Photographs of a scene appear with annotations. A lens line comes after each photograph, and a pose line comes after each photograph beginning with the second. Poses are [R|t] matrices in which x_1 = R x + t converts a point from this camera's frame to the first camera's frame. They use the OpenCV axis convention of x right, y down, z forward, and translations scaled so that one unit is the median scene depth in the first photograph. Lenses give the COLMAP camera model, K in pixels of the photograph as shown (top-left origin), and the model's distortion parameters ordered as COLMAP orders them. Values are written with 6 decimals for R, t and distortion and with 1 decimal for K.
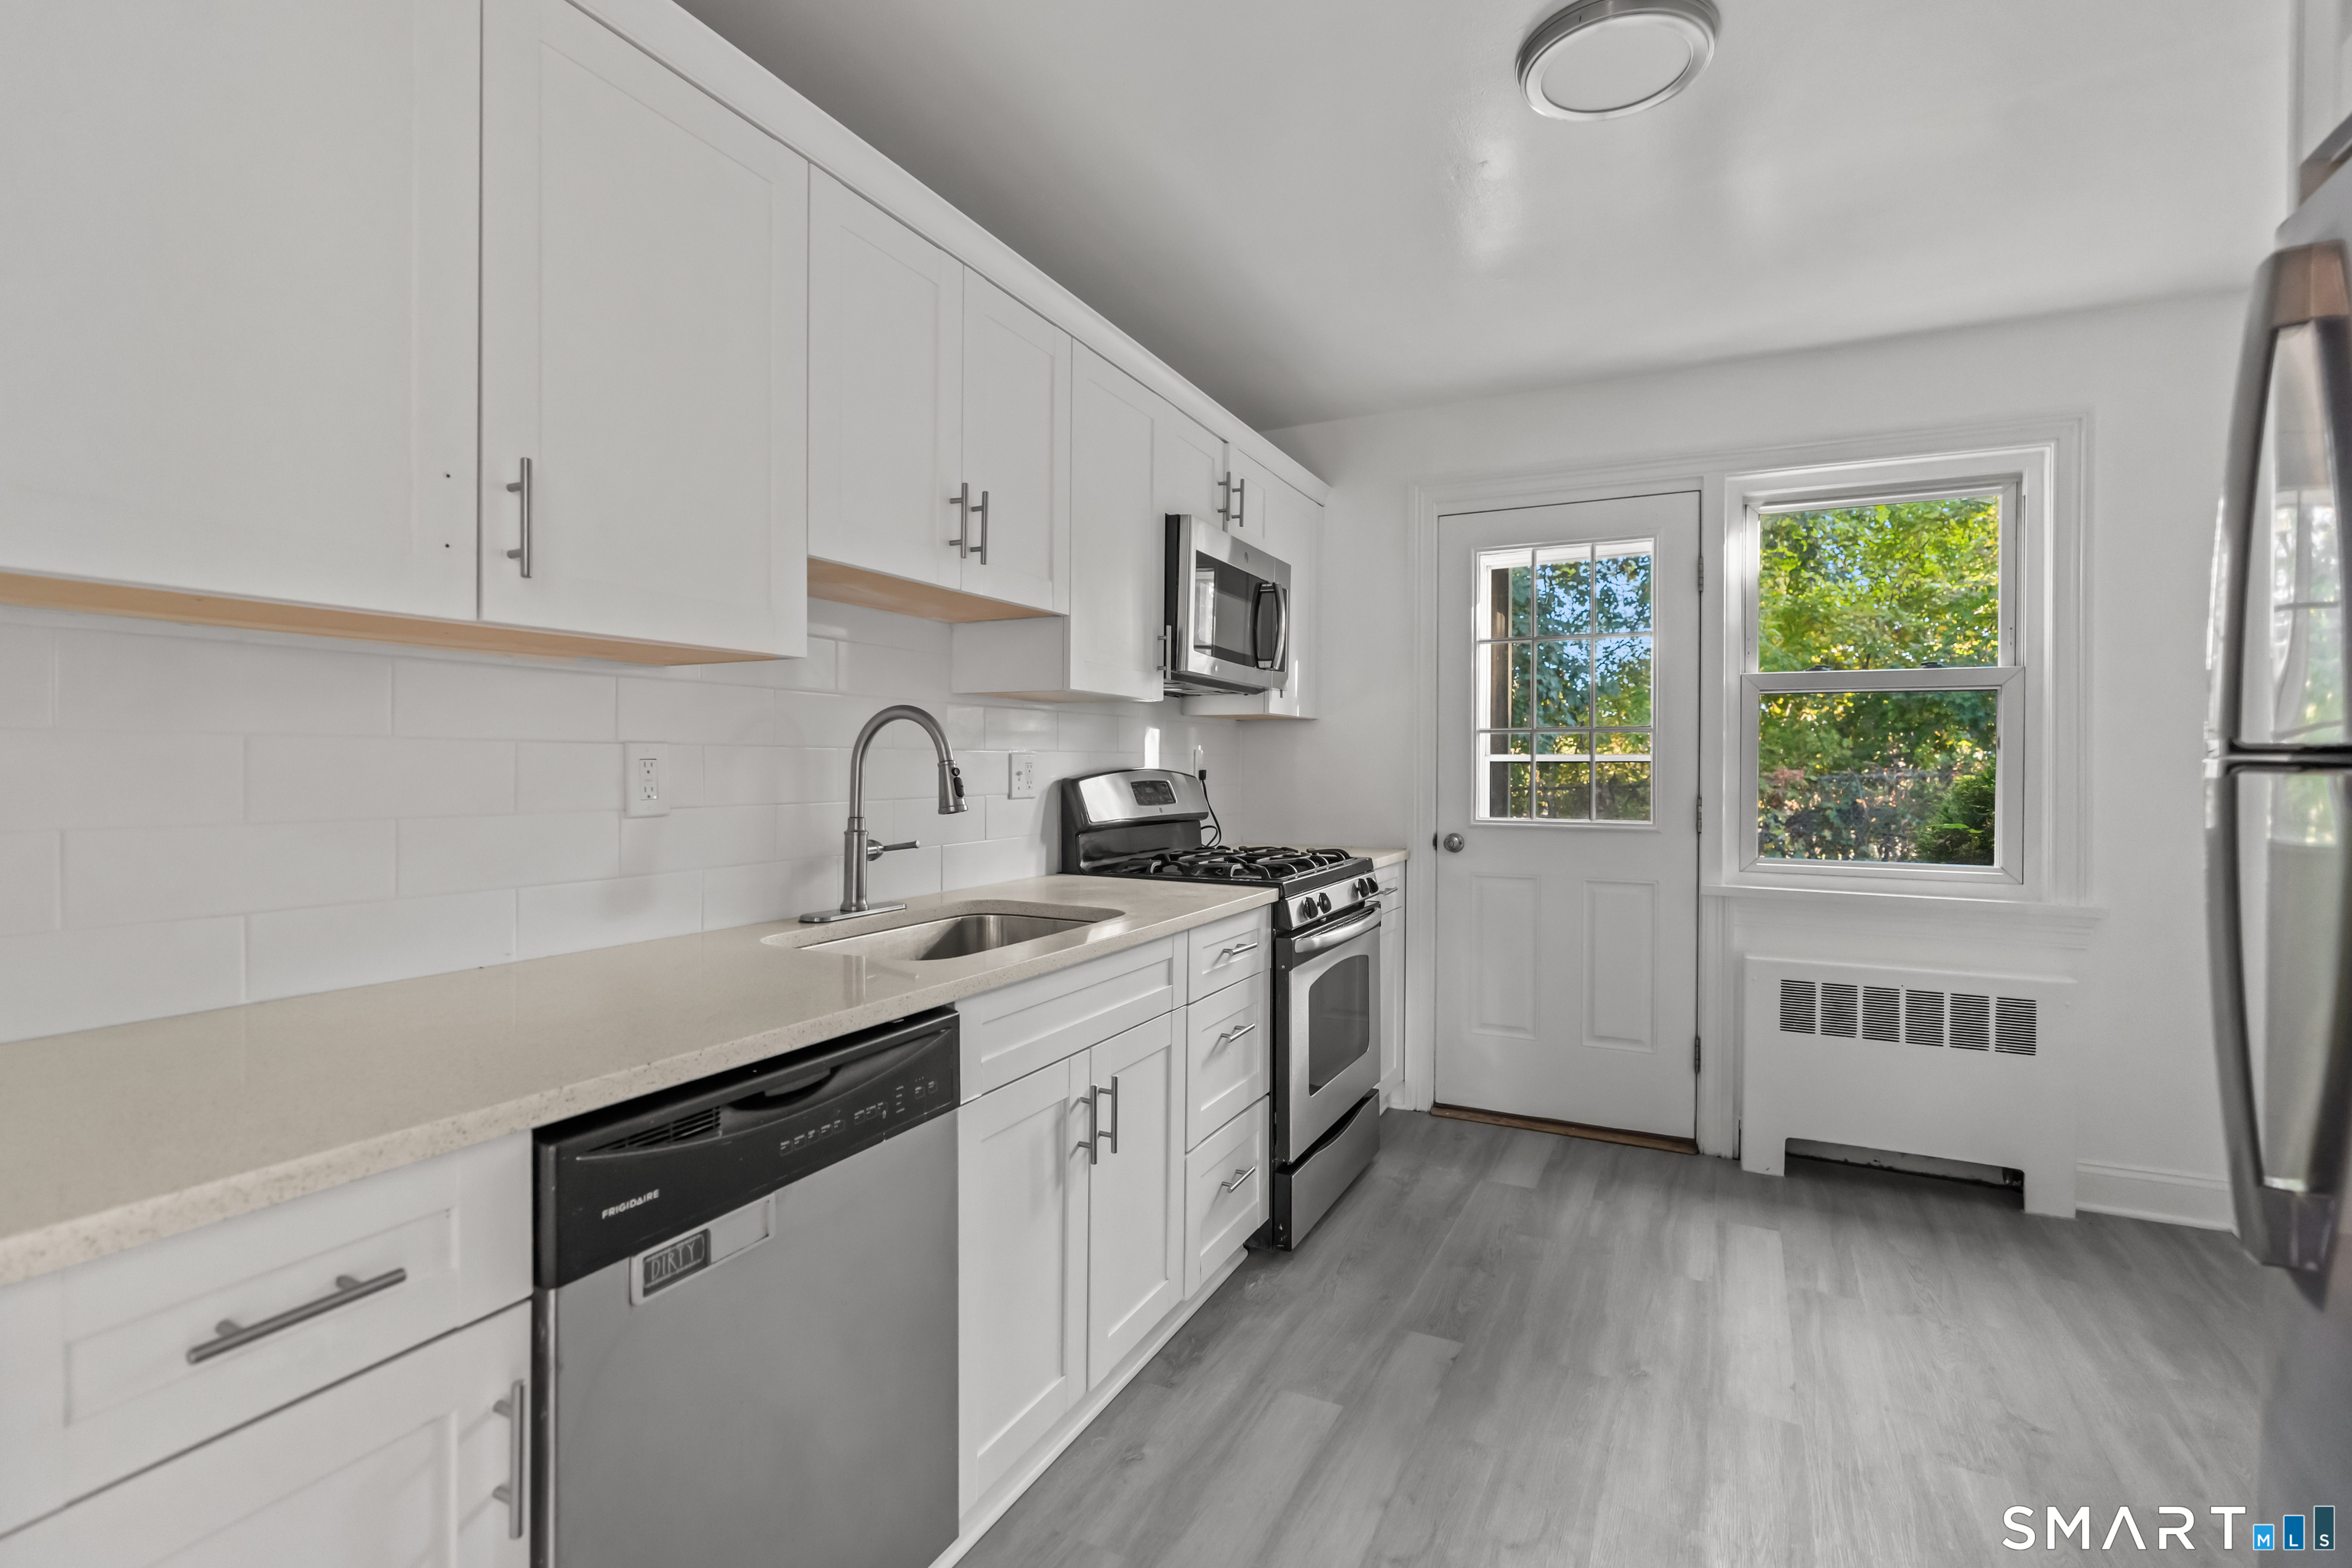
lens RADIAL K [[1081.7, 0, 1171.8], [0, 1081.7, 771.8], [0, 0, 1]] dist [-0.000925, 0.000469]
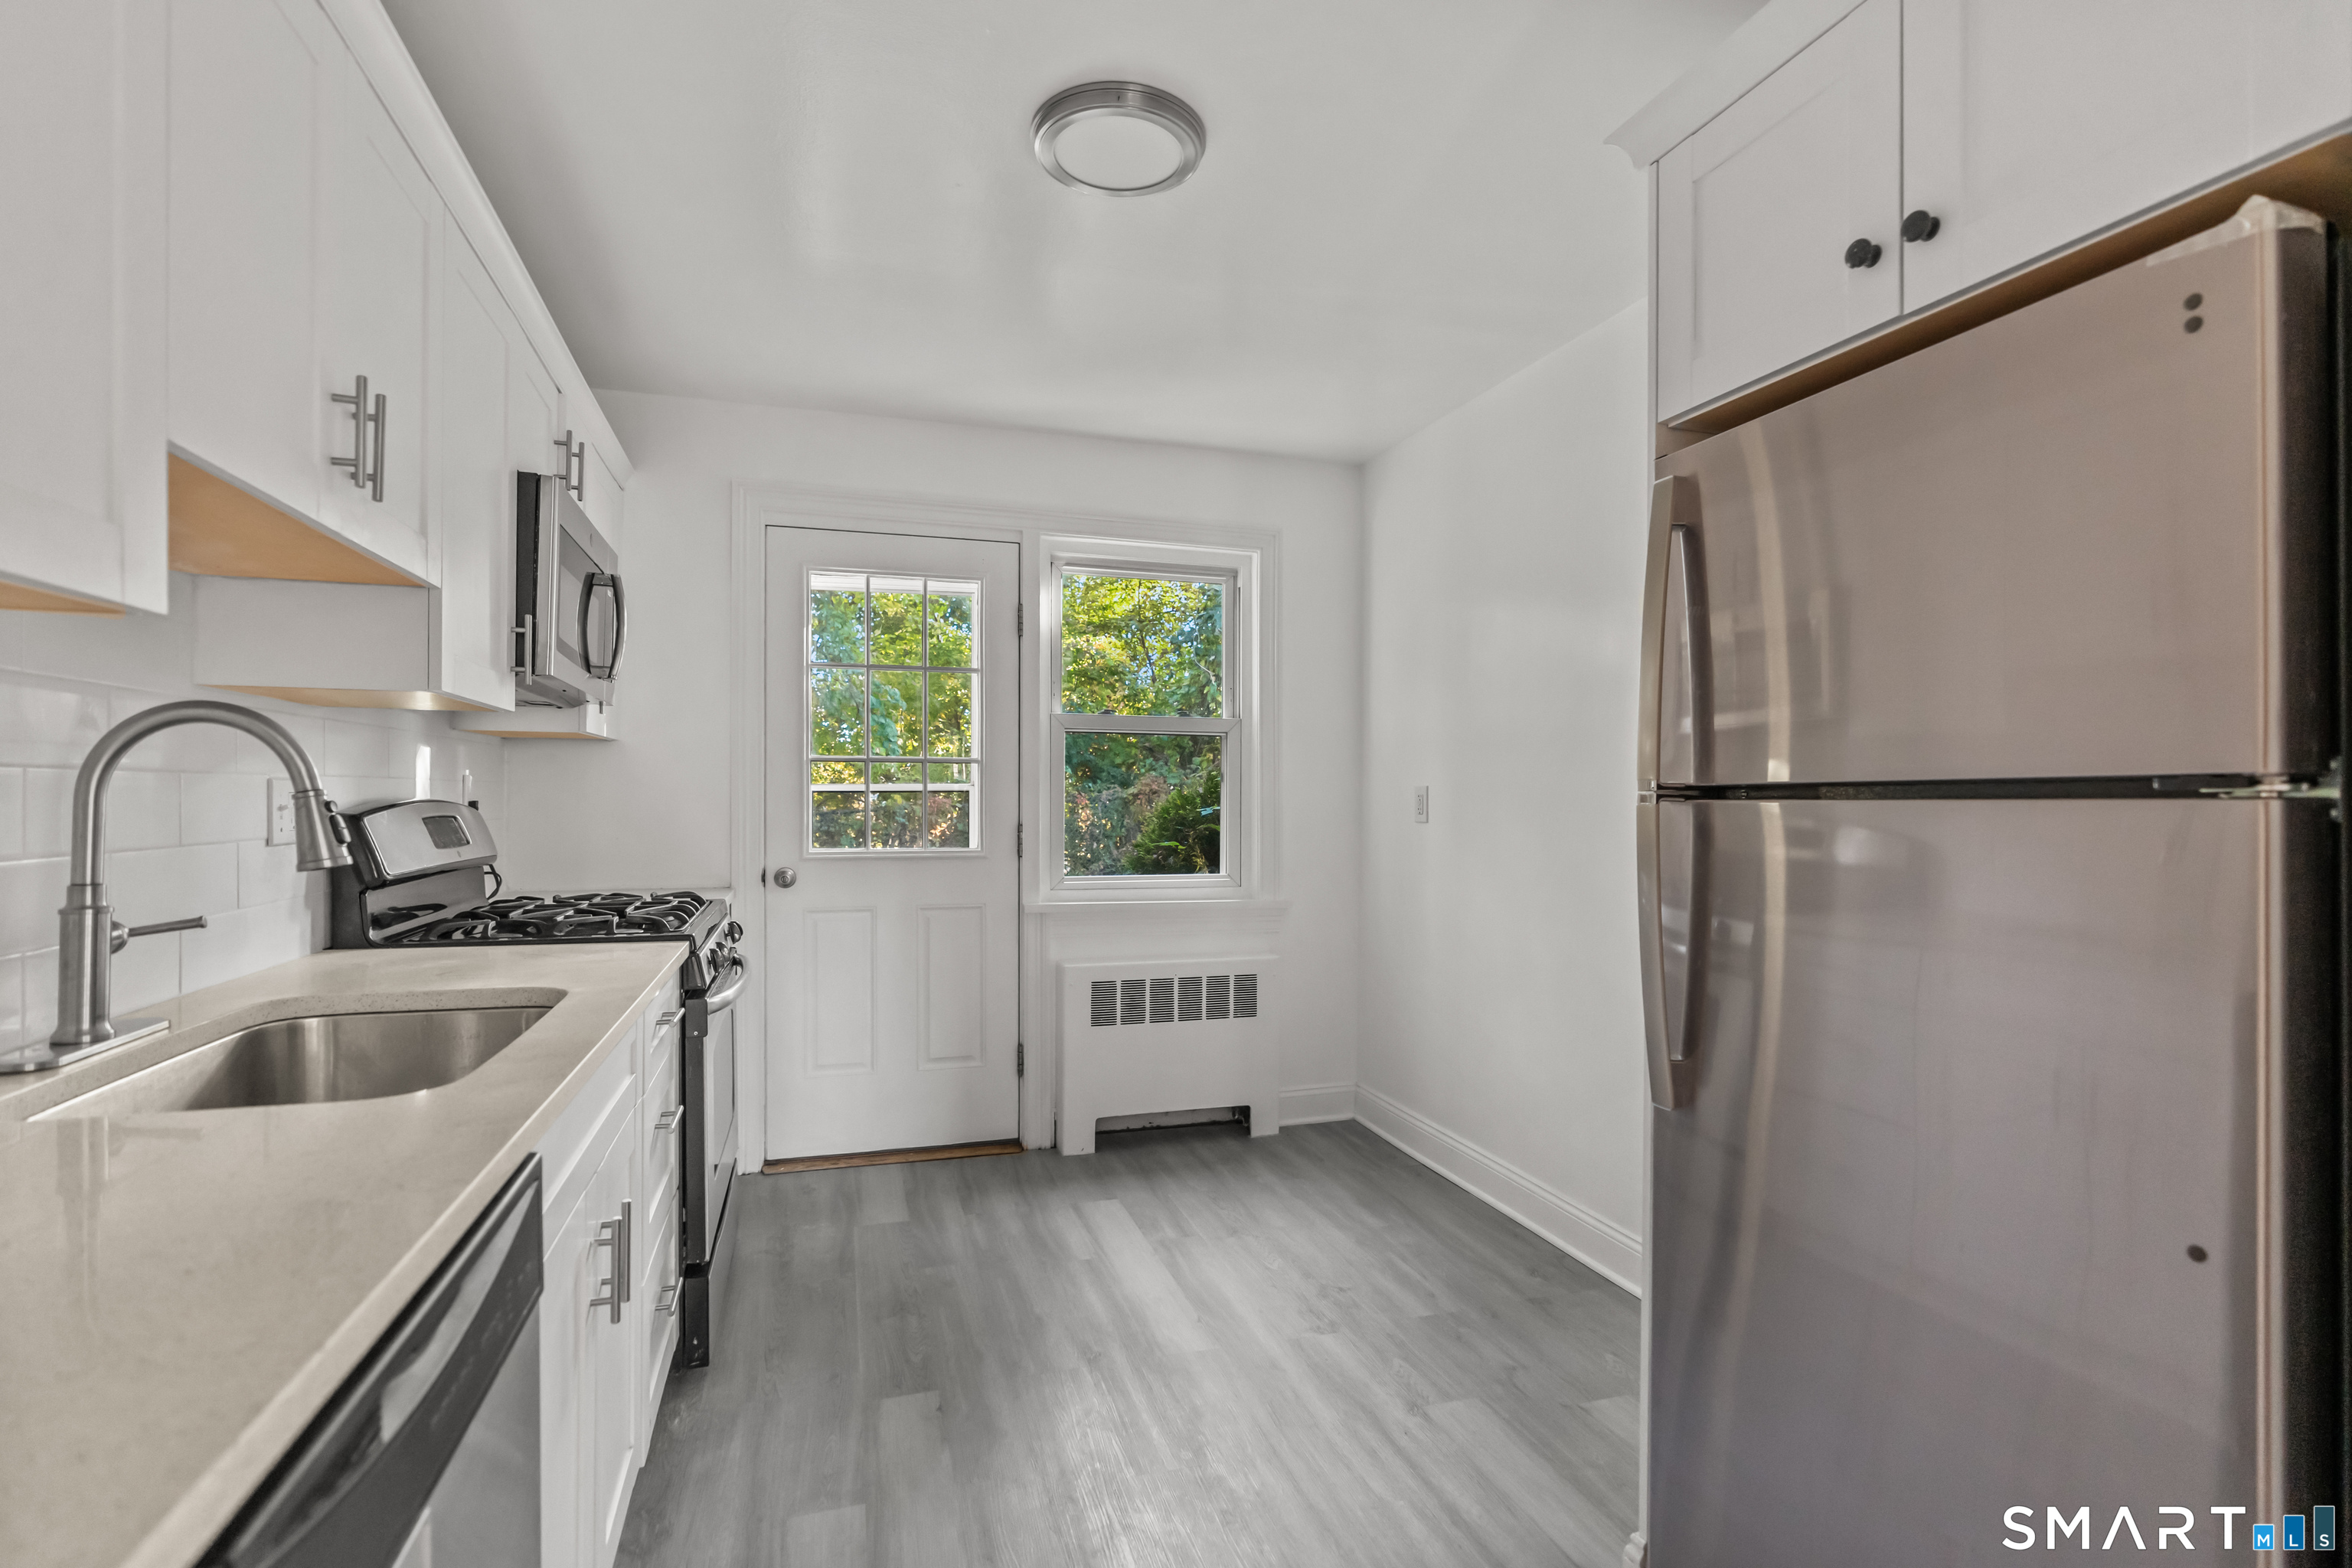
lens RADIAL K [[1105.3, 0, 1163.3], [0, 1105.3, 795.8], [0, 0, 1]] dist [-0.001382, 0.000503]
pose [[0.722085, -0.001259, 0.691804, -0.209292], [0.003696, 0.999991, -0.002038, -0.002517], [-0.691795, 0.004029, 0.722083, 0.108575]]
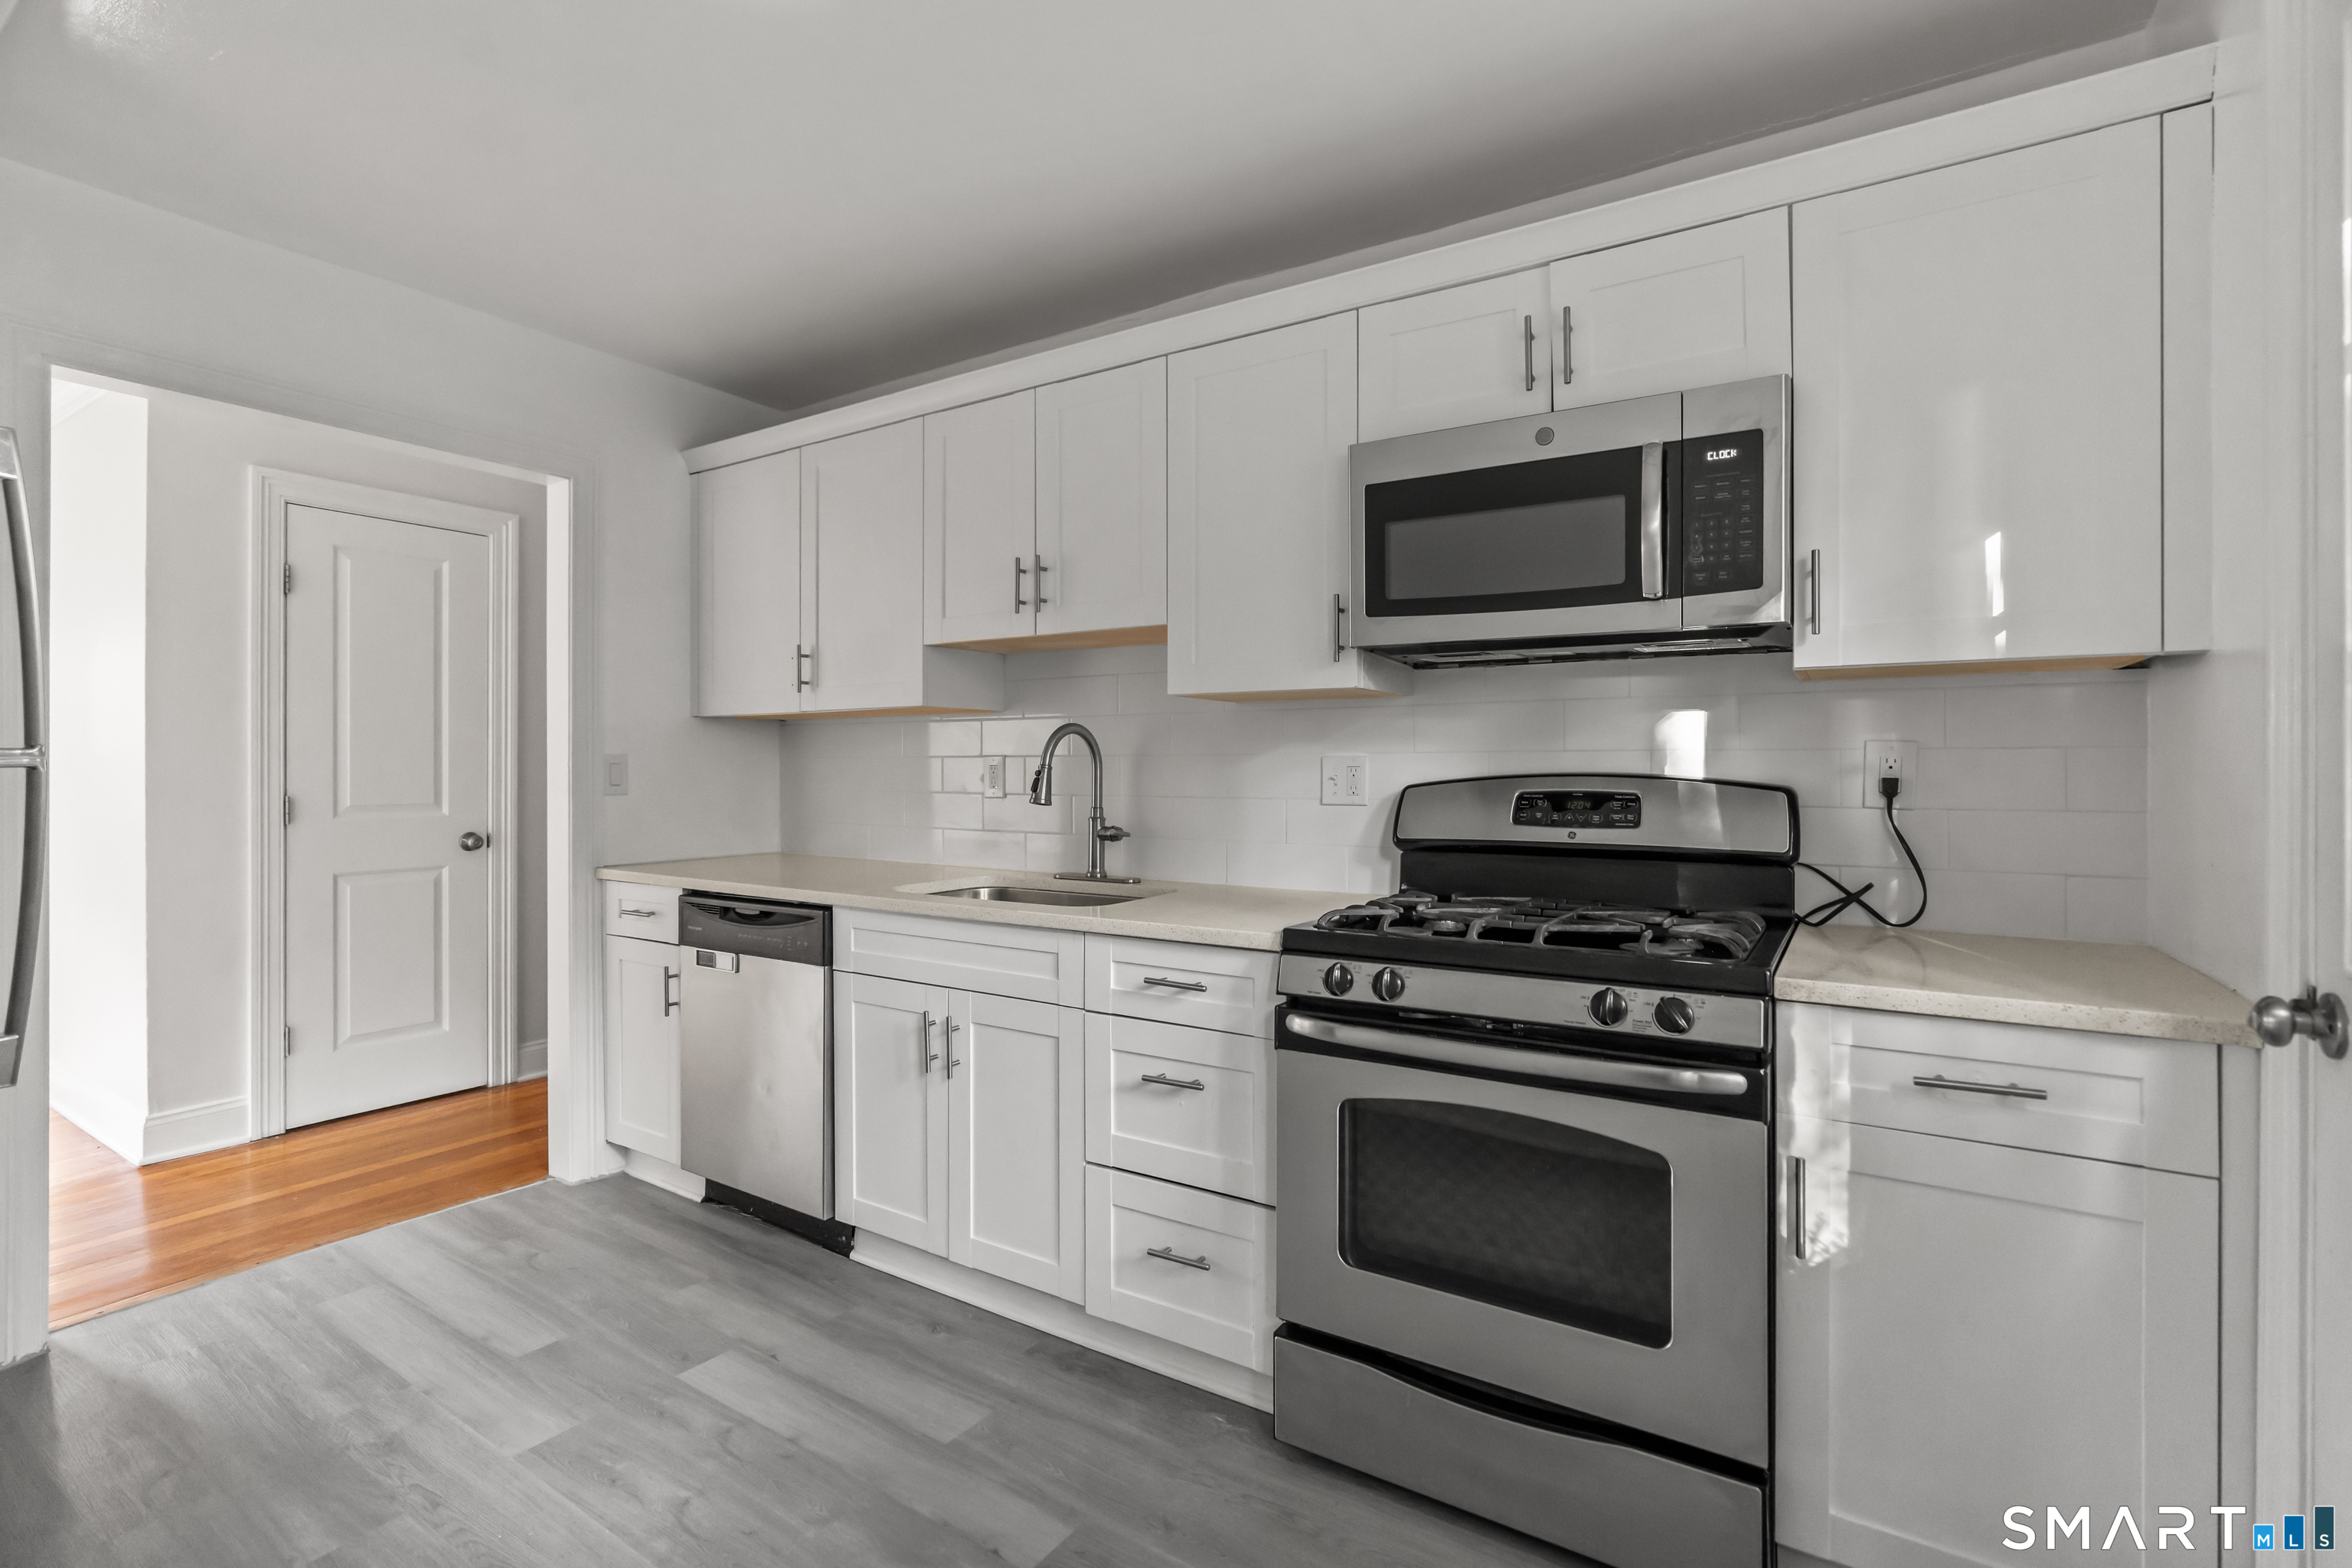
lens RADIAL K [[1081.7, 0, 1171.8], [0, 1081.7, 771.8], [0, 0, 1]] dist [-0.000925, 0.000469]
pose [[-0.108261, -0.004511, -0.994112, 0.753001], [-0.015232, 0.999880, -0.002878, 0.000113], [0.994006, 0.014831, -0.108317, 0.900692]]
